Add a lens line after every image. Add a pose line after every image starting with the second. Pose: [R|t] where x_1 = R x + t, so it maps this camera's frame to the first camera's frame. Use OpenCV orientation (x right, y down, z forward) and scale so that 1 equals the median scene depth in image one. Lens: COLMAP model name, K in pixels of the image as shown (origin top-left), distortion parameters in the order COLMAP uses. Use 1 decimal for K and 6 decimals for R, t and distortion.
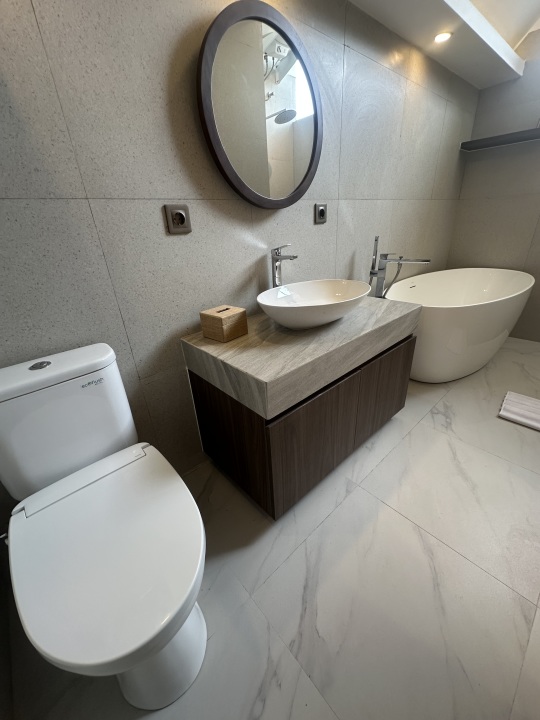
lens RADIAL K [[288.4, 0, 271.5], [0, 288.4, 357.8], [0, 0, 1]] dist [0.000070, -0.000176]
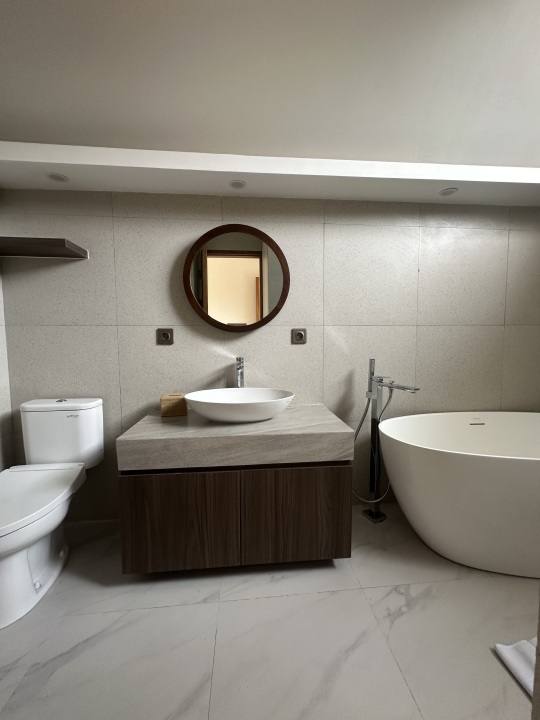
lens RADIAL K [[288.4, 0, 271.5], [0, 288.4, 357.8], [0, 0, 1]] dist [0.000070, -0.000176]
pose [[0.801134, 0.088902, -0.591845, 0.907930], [-0.289277, 0.923236, -0.252890, -0.098964], [0.523931, 0.373806, 0.765353, 0.079083]]
